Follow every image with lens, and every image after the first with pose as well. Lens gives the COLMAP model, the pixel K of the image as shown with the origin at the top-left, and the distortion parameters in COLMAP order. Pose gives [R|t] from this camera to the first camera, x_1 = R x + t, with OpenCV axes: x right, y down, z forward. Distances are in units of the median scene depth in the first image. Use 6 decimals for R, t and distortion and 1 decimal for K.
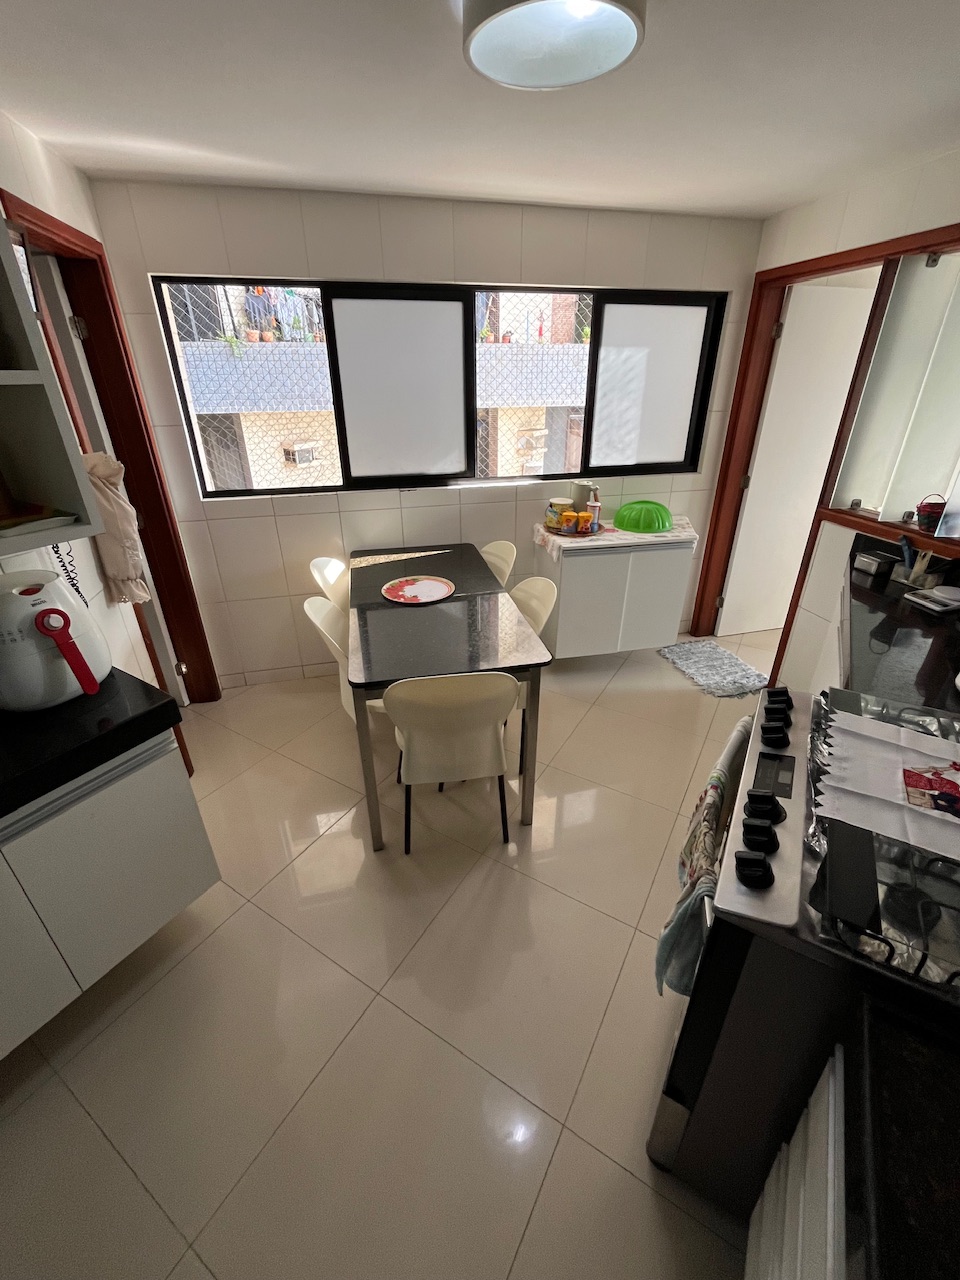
lens RADIAL K [[525.6, 0, 480.7], [0, 525.6, 635.9], [0, 0, 1]] dist [-0.001003, -0.000340]
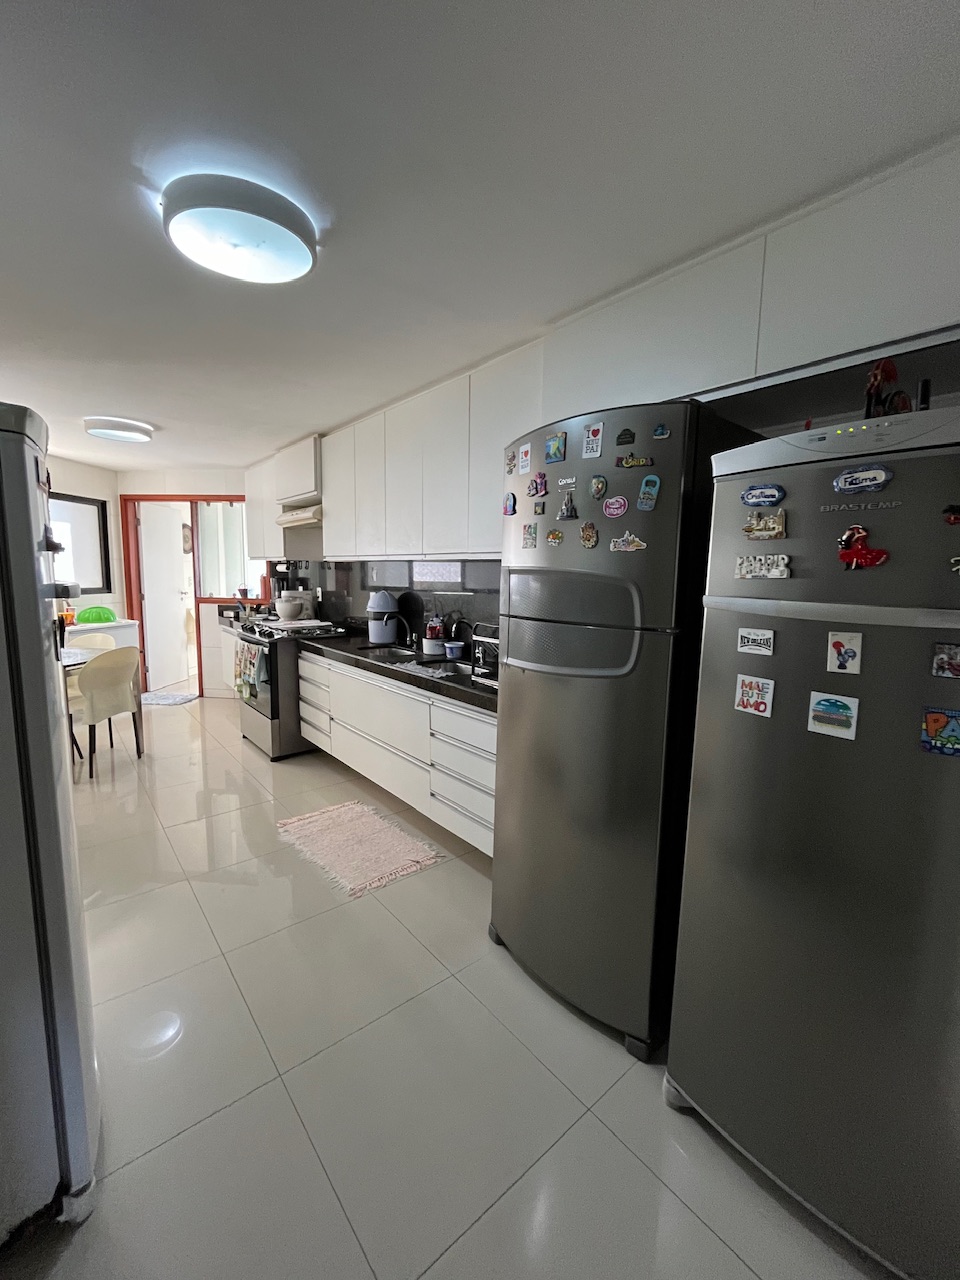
lens RADIAL K [[525.6, 0, 480.7], [0, 525.6, 635.9], [0, 0, 1]] dist [-0.001003, -0.000340]
pose [[0.326152, -0.102753, 0.939716, -0.955746], [0.402679, 0.914477, -0.039766, 0.424831], [-0.855263, 0.391374, 0.339635, -0.627772]]
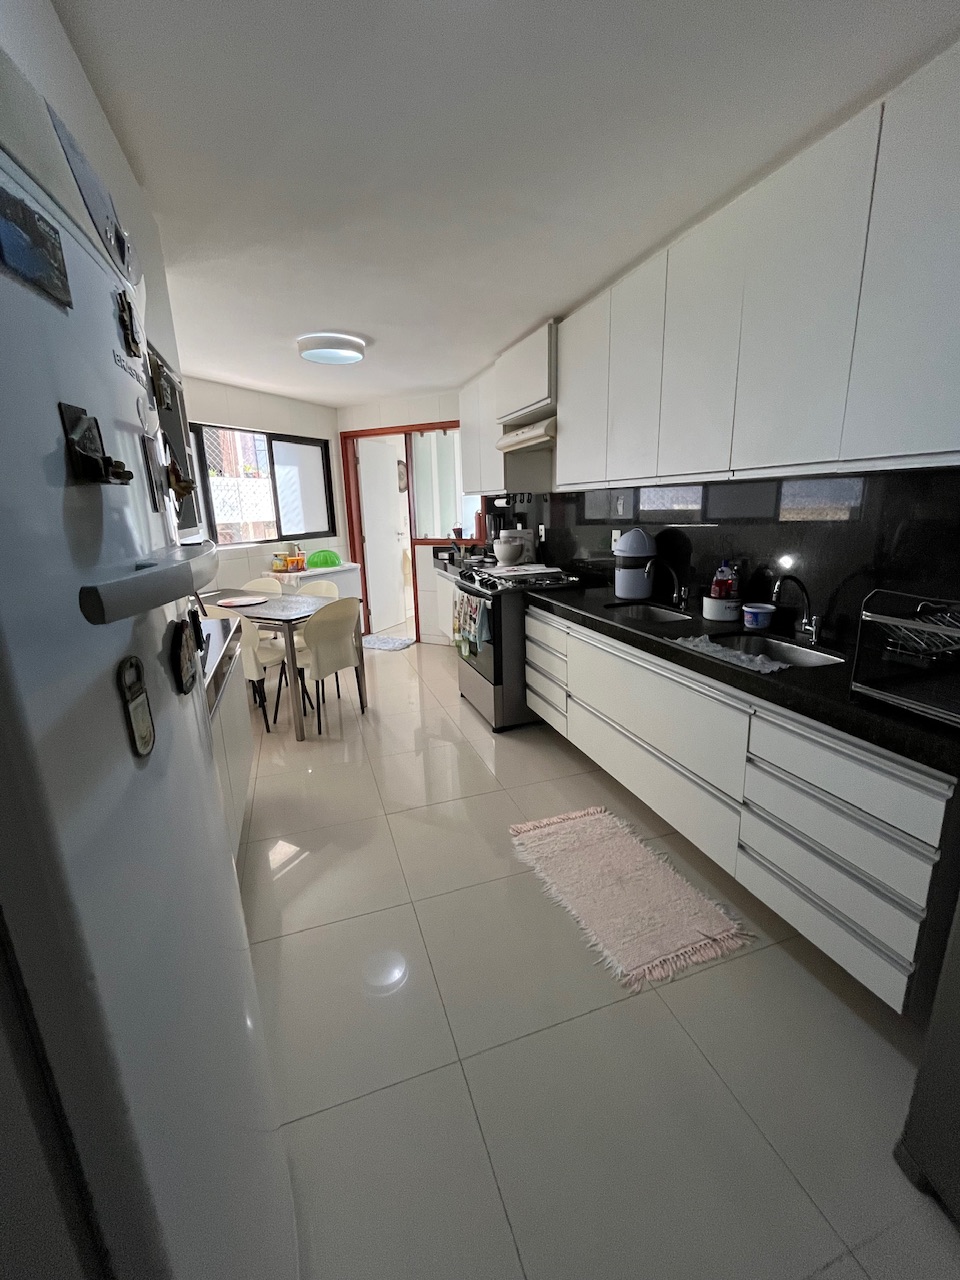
lens RADIAL K [[525.6, 0, 480.7], [0, 525.6, 635.9], [0, 0, 1]] dist [-0.001003, -0.000340]
pose [[0.639363, -0.198850, 0.742747, -0.726999], [0.362236, 0.929966, -0.062843, 0.307403], [-0.678233, 0.309229, 0.666616, -0.396161]]
